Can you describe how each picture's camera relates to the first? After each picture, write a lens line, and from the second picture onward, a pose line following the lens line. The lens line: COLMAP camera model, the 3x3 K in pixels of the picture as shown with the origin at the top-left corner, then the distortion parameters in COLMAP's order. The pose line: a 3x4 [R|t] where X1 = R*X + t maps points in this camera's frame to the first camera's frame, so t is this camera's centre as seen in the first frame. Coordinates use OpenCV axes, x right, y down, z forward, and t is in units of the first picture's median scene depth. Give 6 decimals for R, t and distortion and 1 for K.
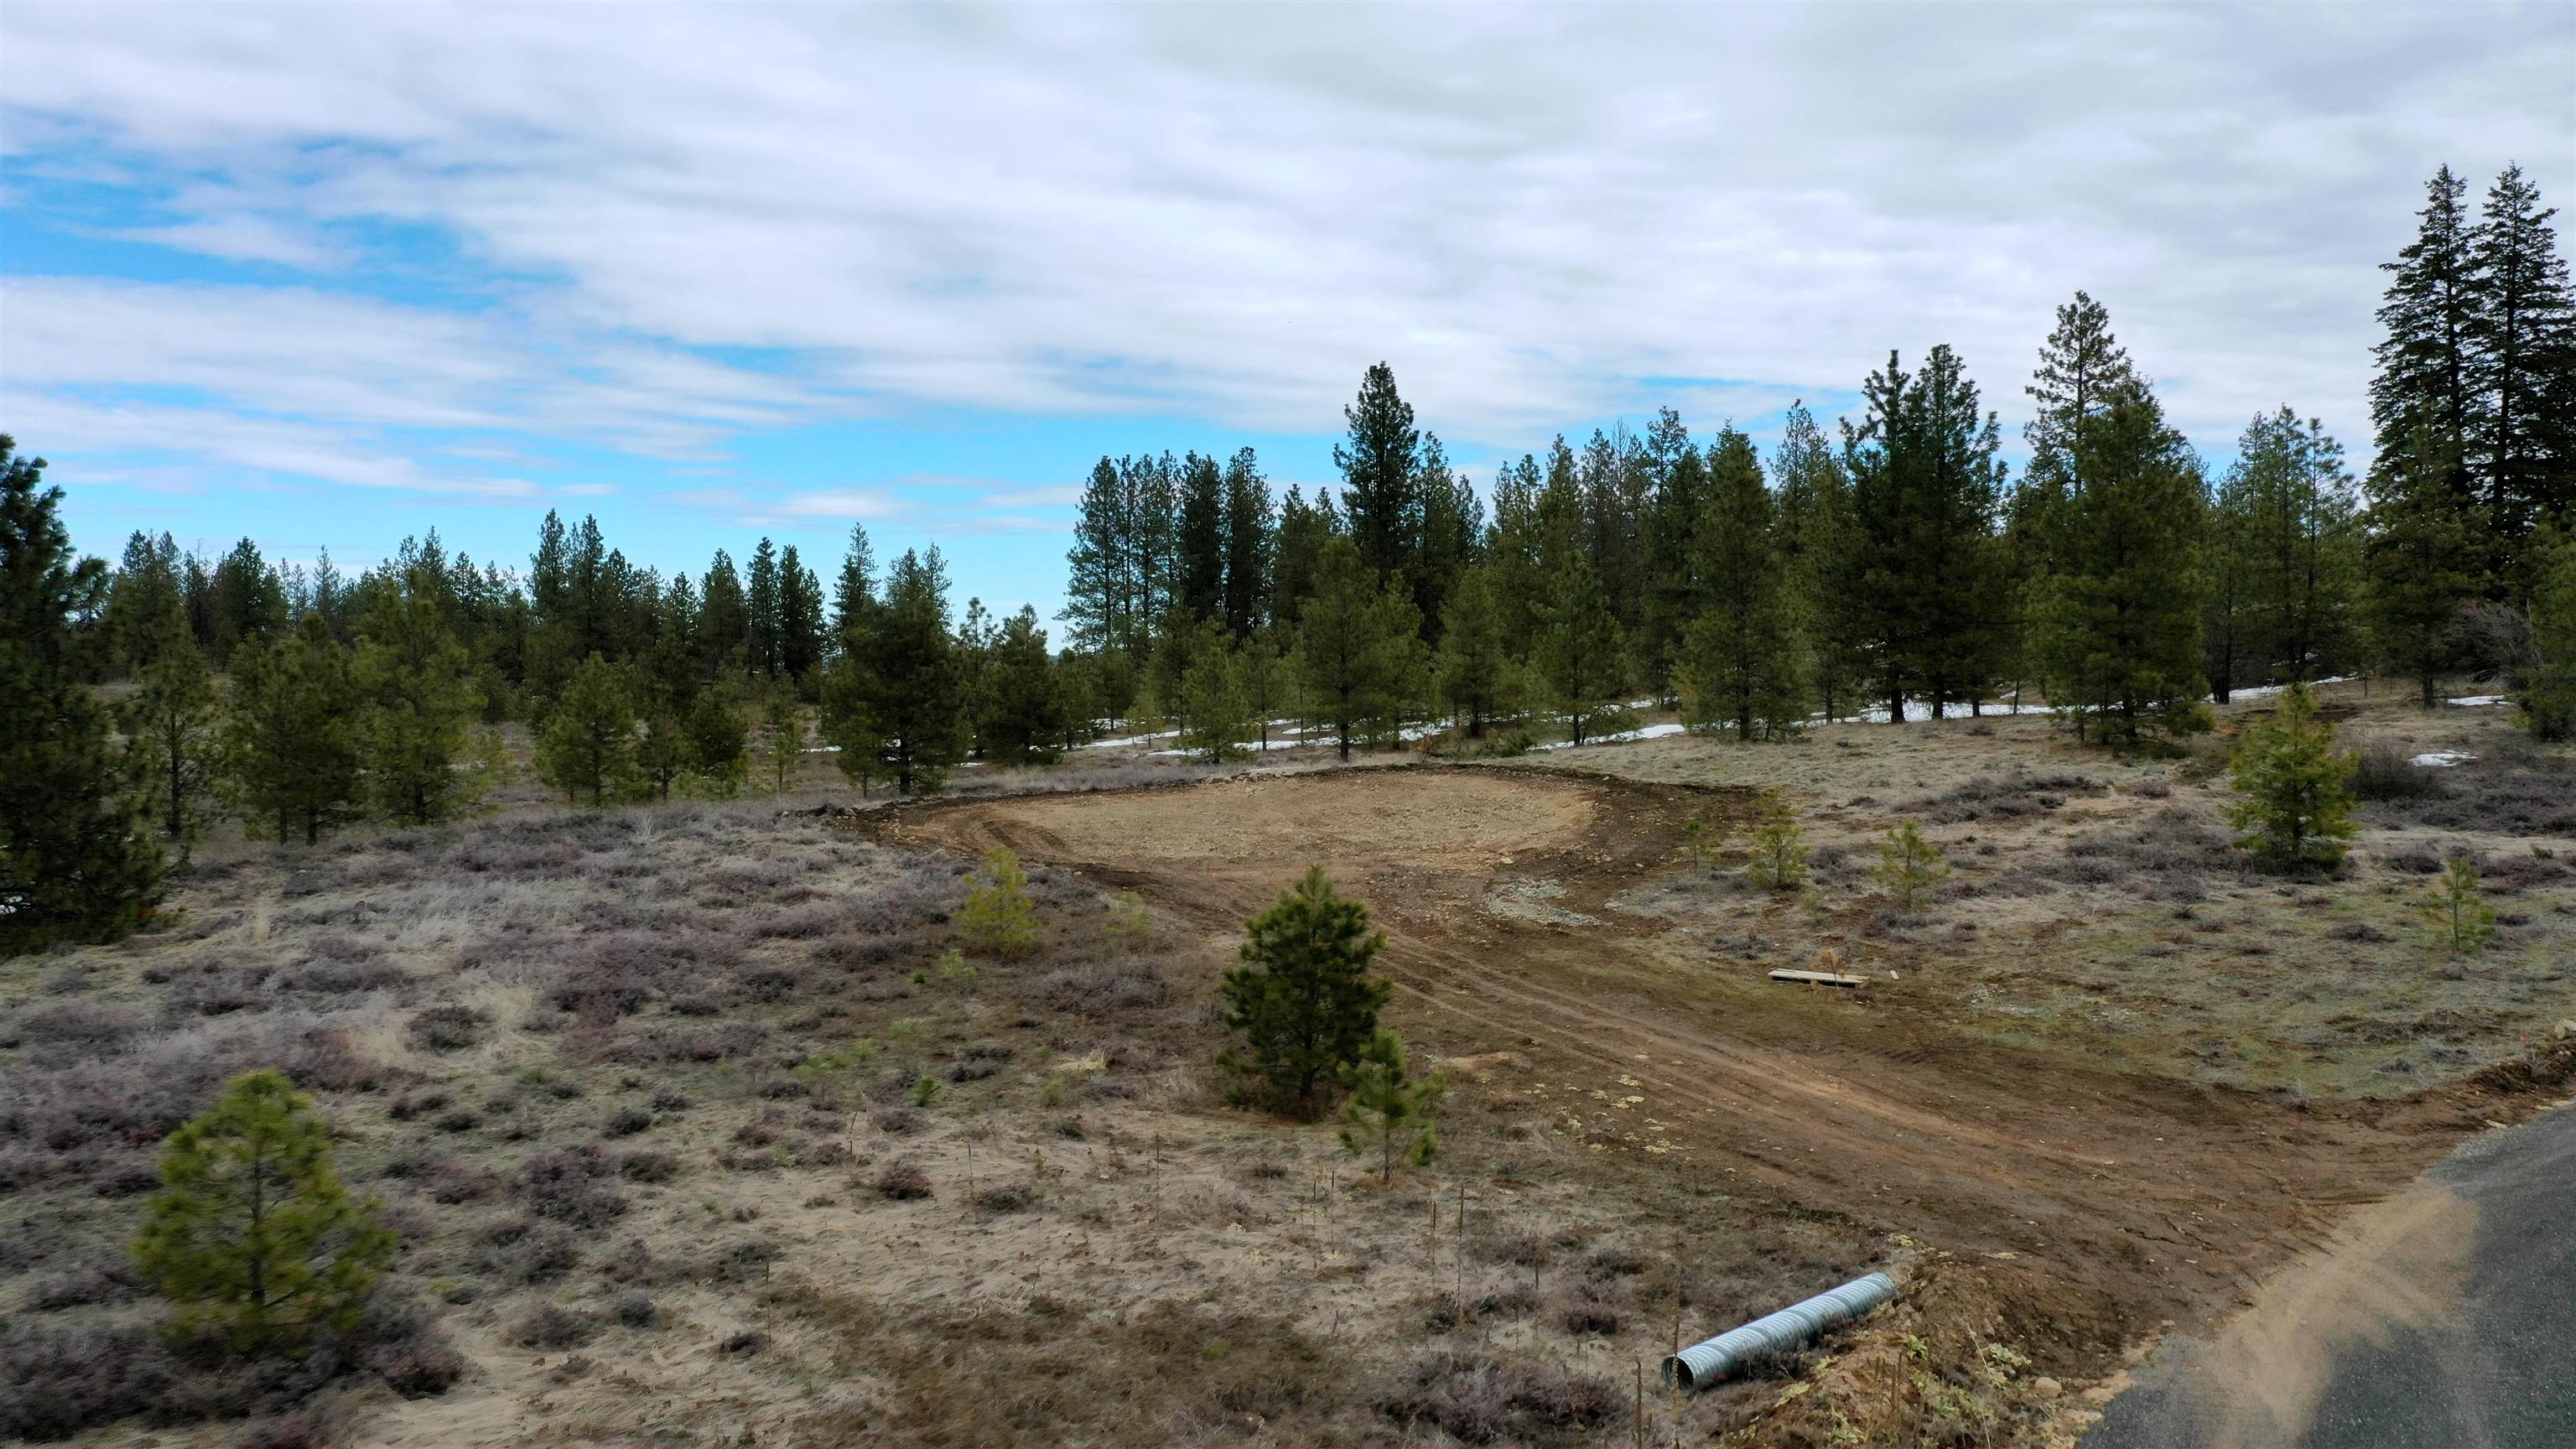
lens RADIAL K [[2021.8, 0, 1277.4], [0, 2021.8, 737.1], [0, 0, 1]] dist [0.005606, -0.006995]
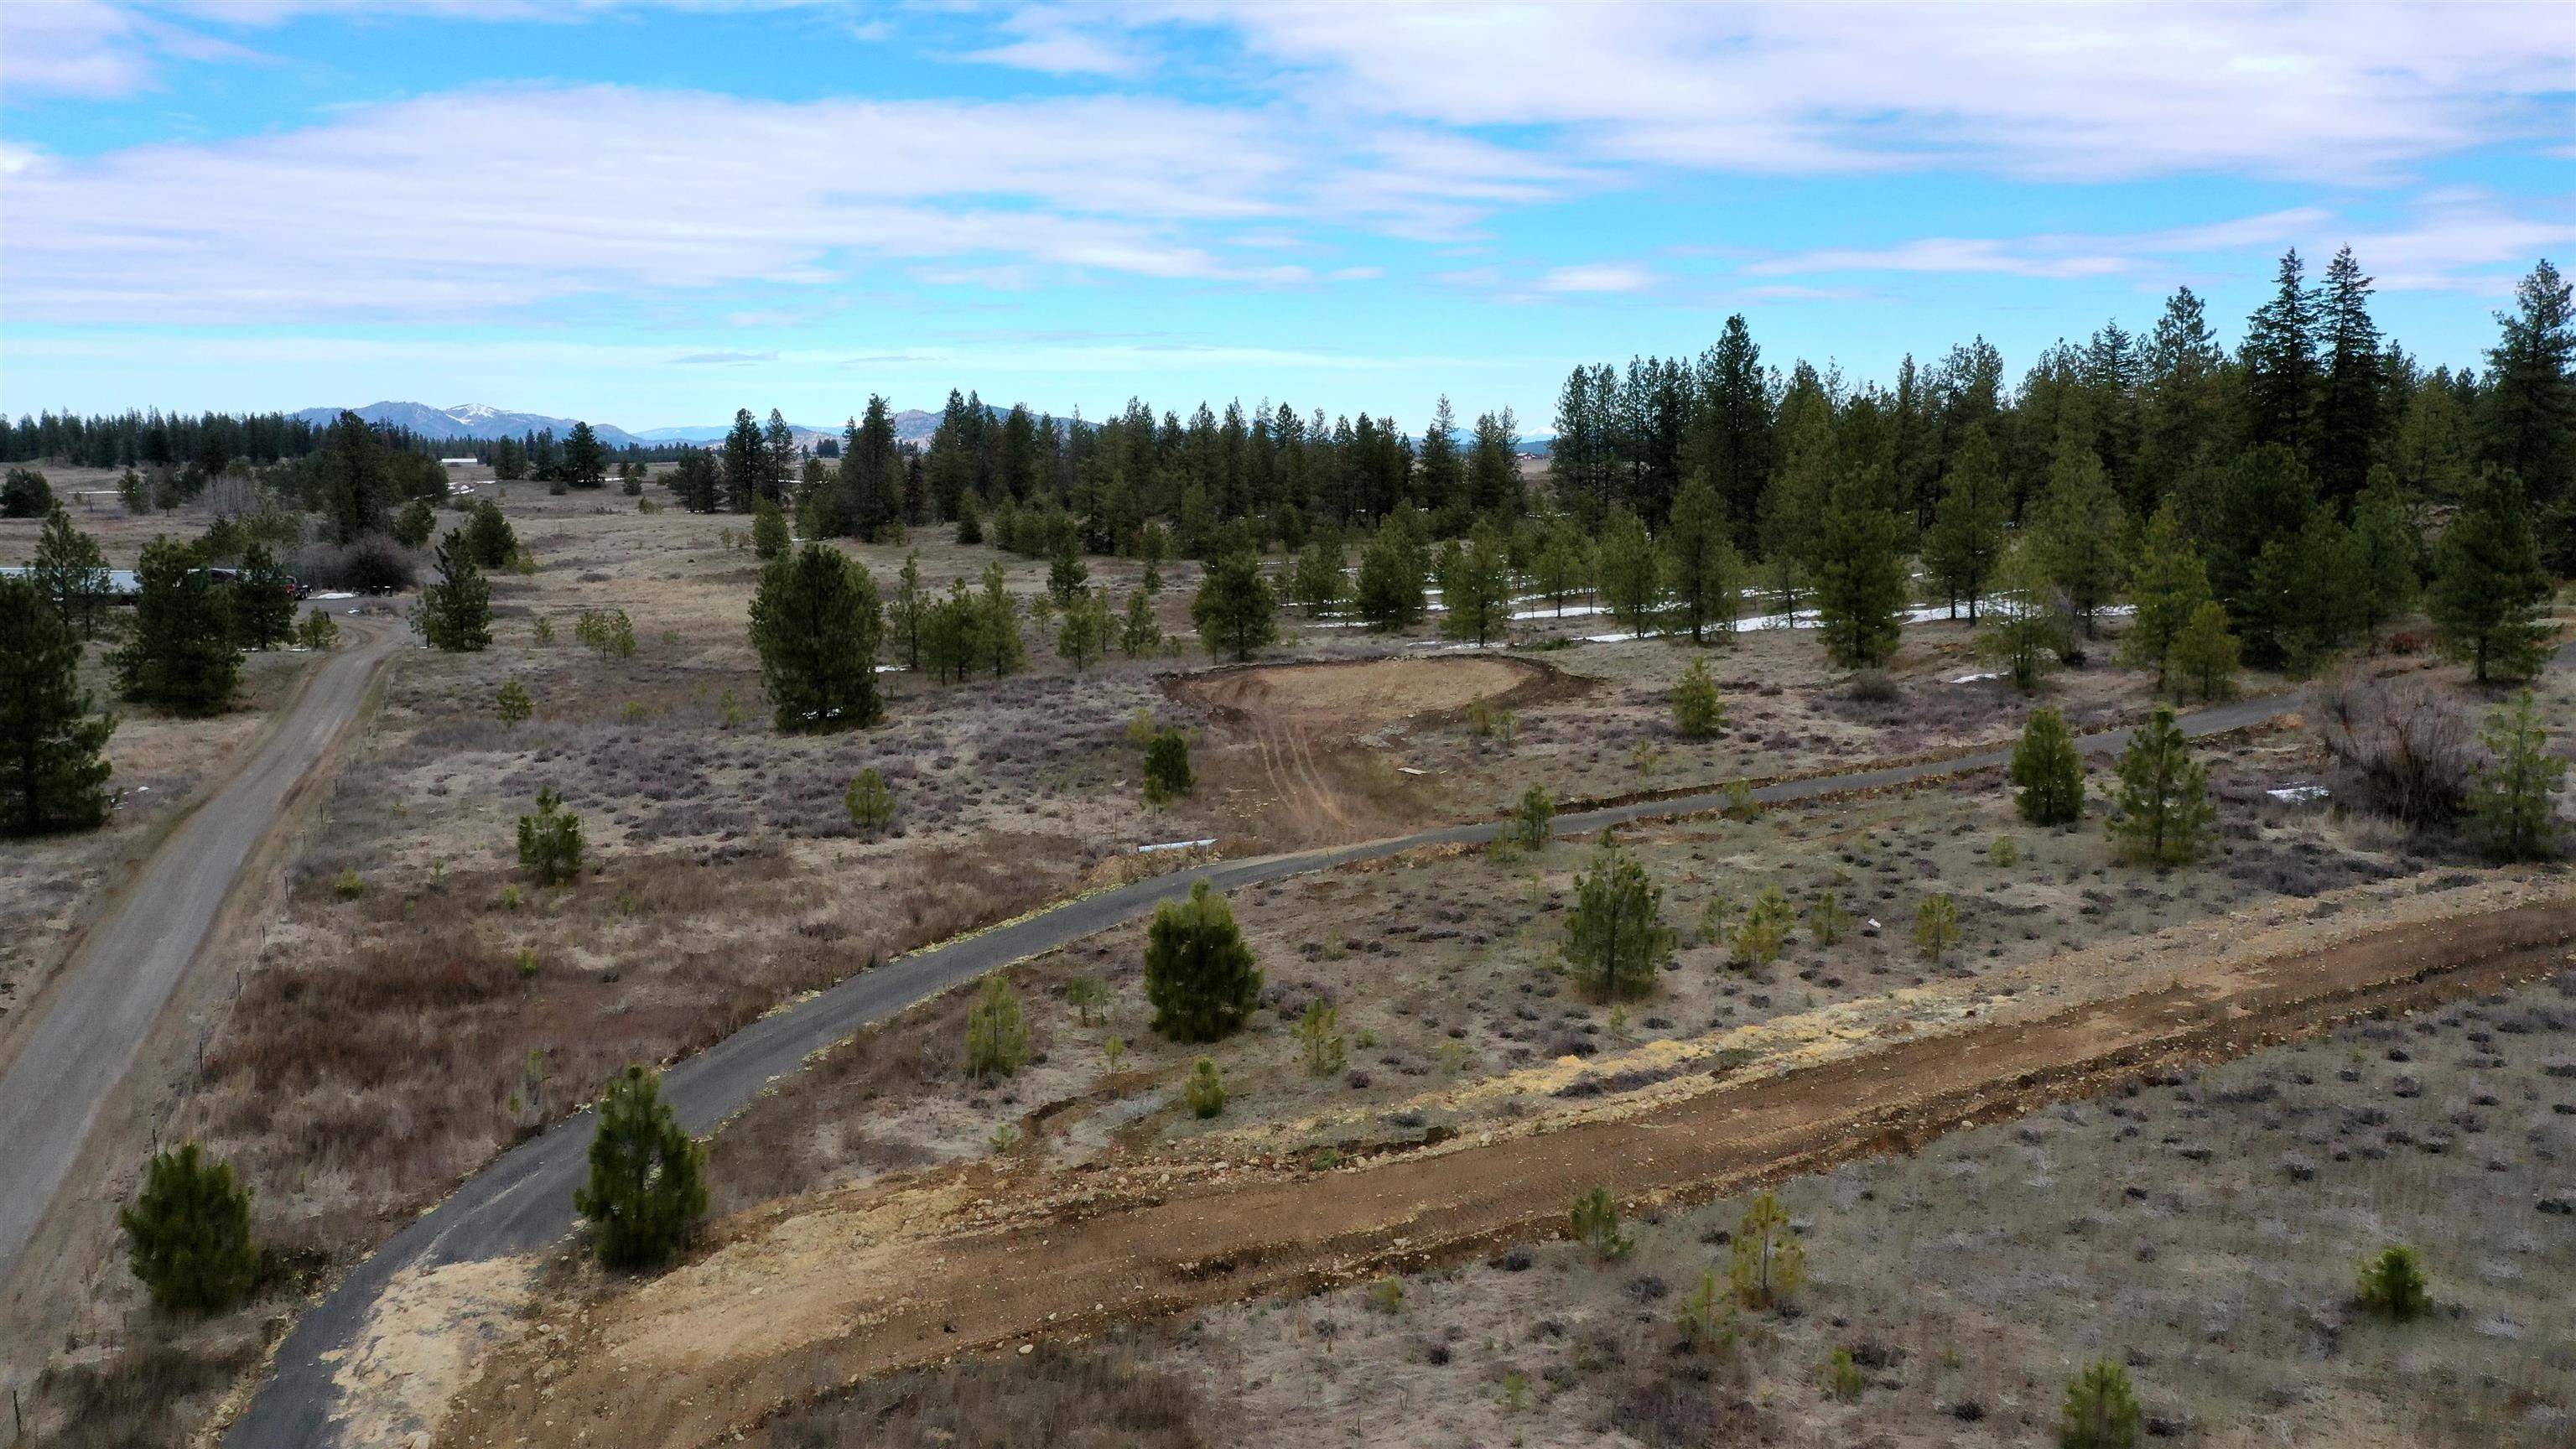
lens RADIAL K [[2021.8, 0, 1277.4], [0, 2021.8, 737.1], [0, 0, 1]] dist [0.005606, -0.006995]
pose [[0.931626, 0.048665, -0.360147, 0.760988], [-0.007961, 0.993489, 0.113654, -0.163820], [0.363333, -0.103016, 0.925947, -1.099524]]
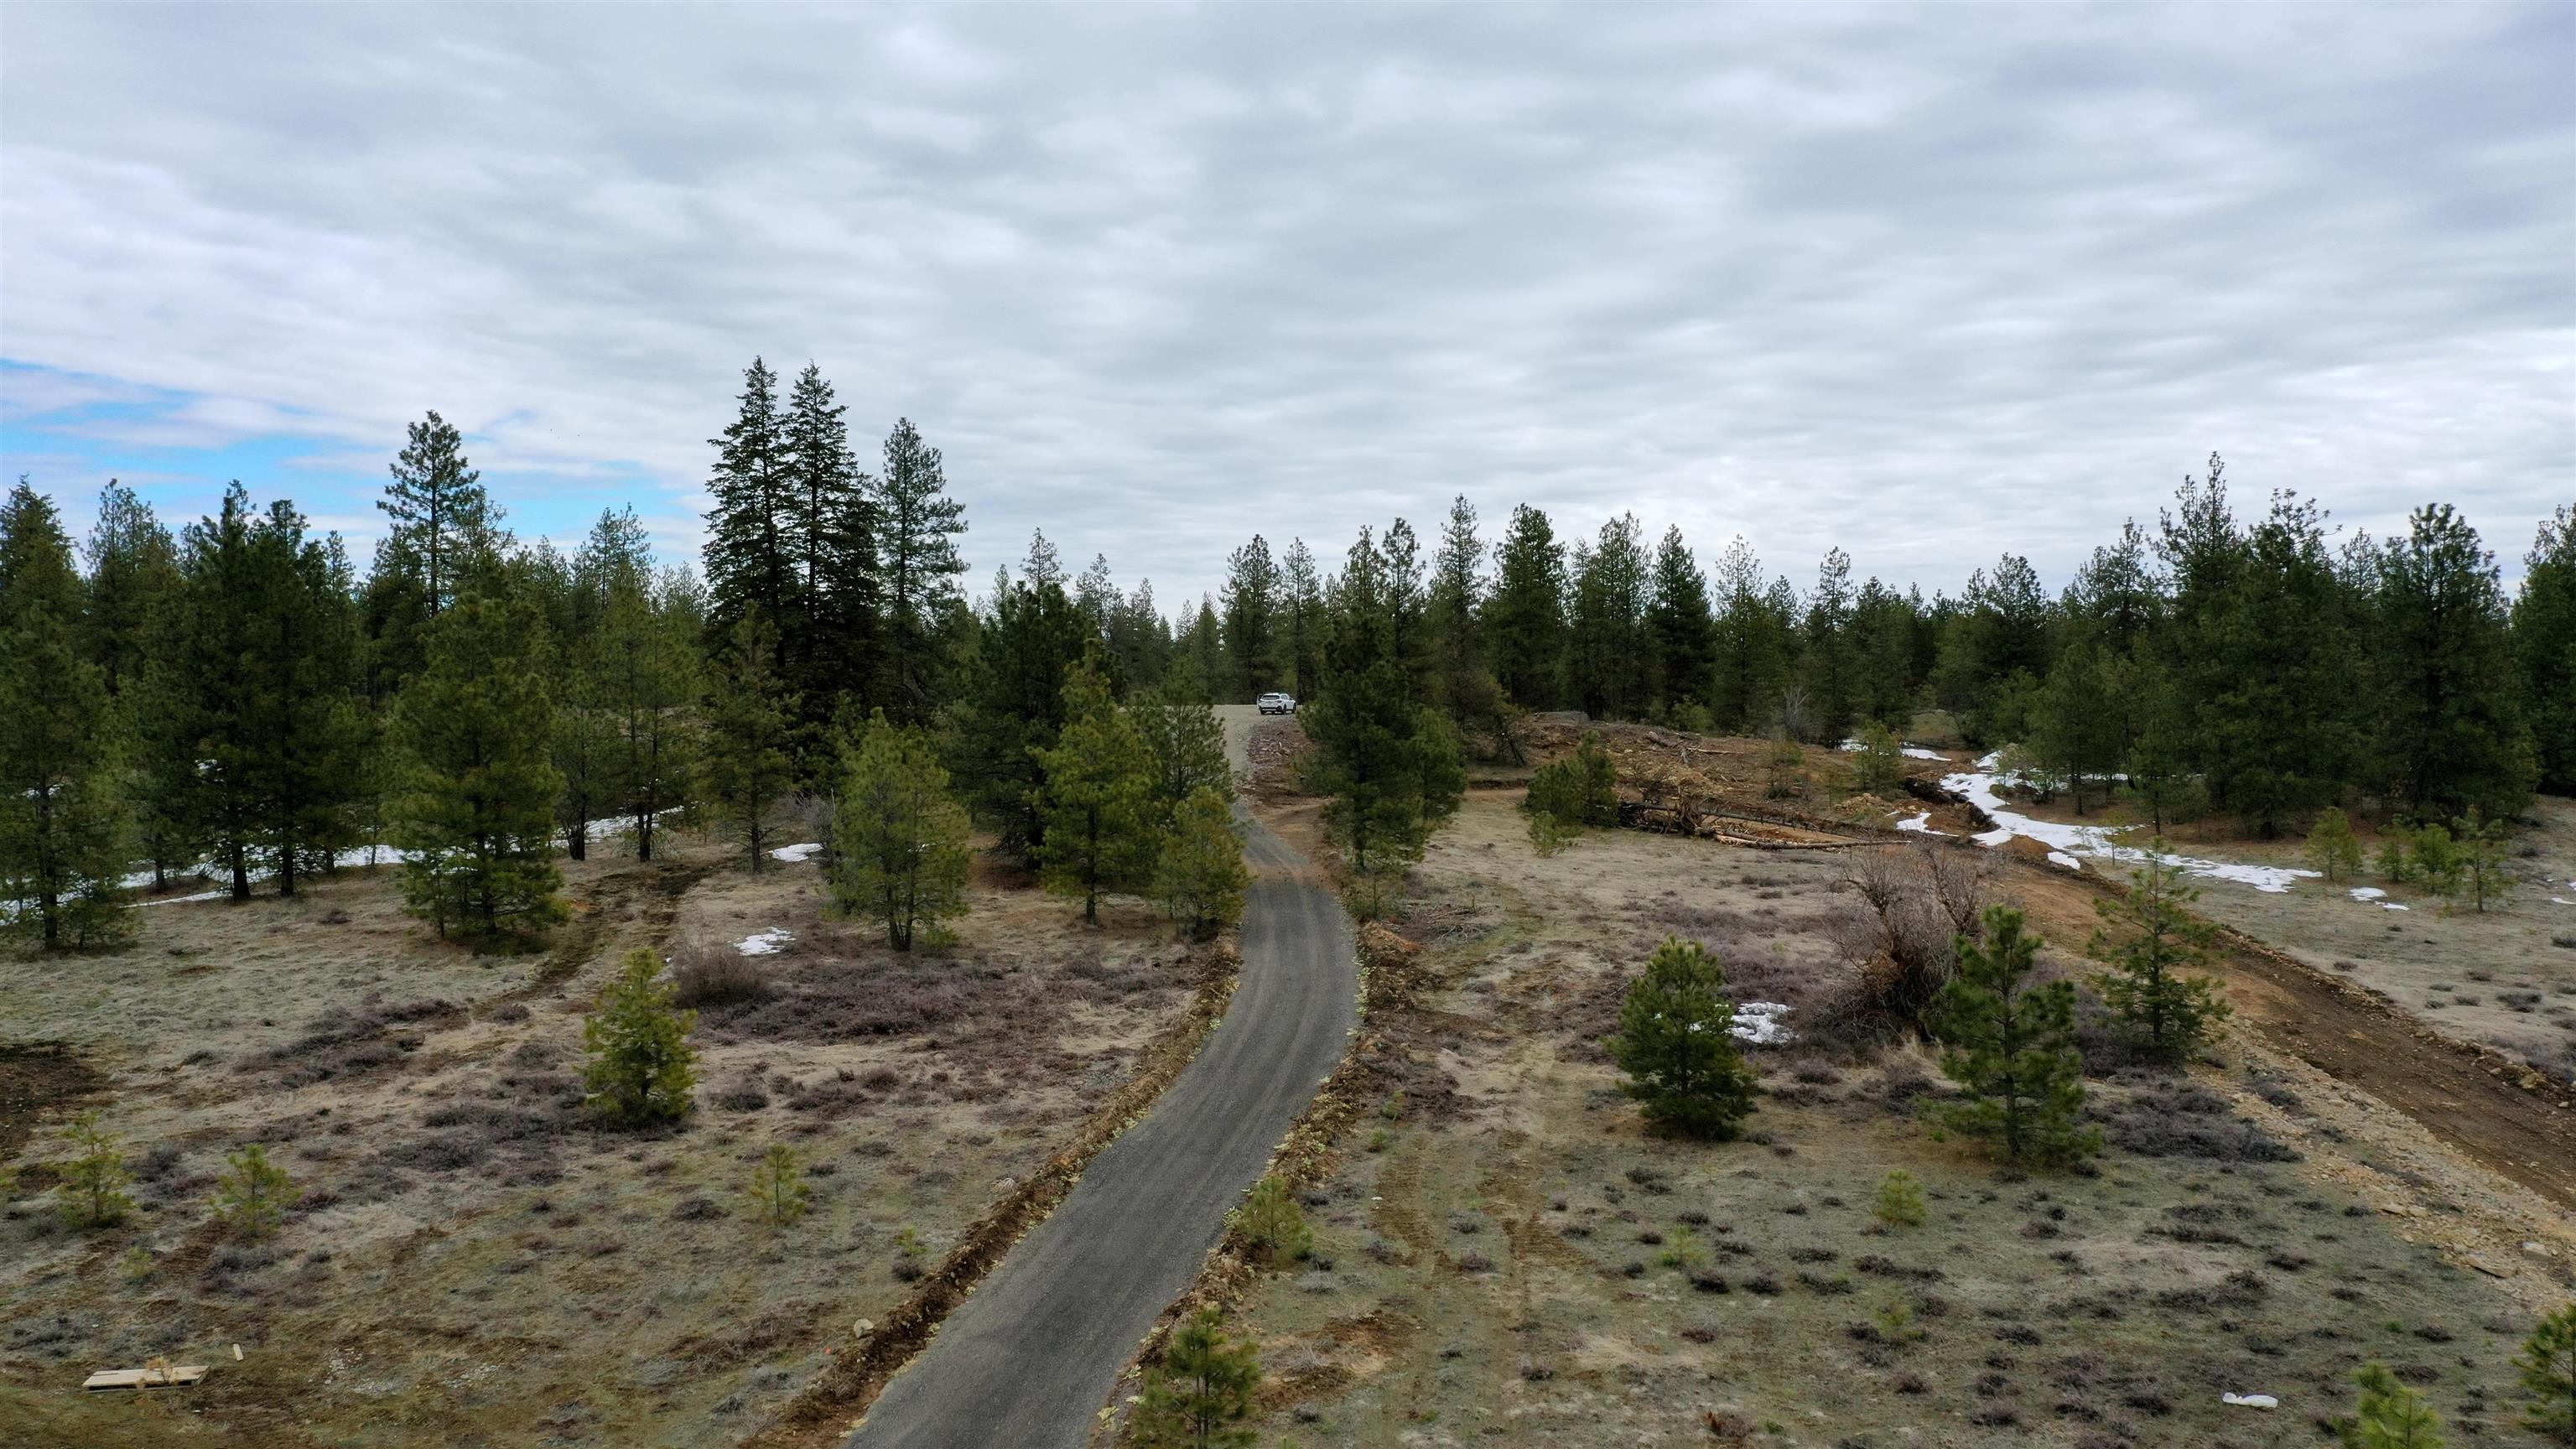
lens RADIAL K [[2040.9, 0, 1288.0], [0, 2040.9, 724.5], [0, 0, 1]] dist [0.009006, 0.000099]
pose [[0.718550, -0.012843, 0.695356, 0.001725], [0.027564, 0.999570, -0.010022, -0.103641], [-0.694928, 0.026368, 0.718595, -0.010684]]
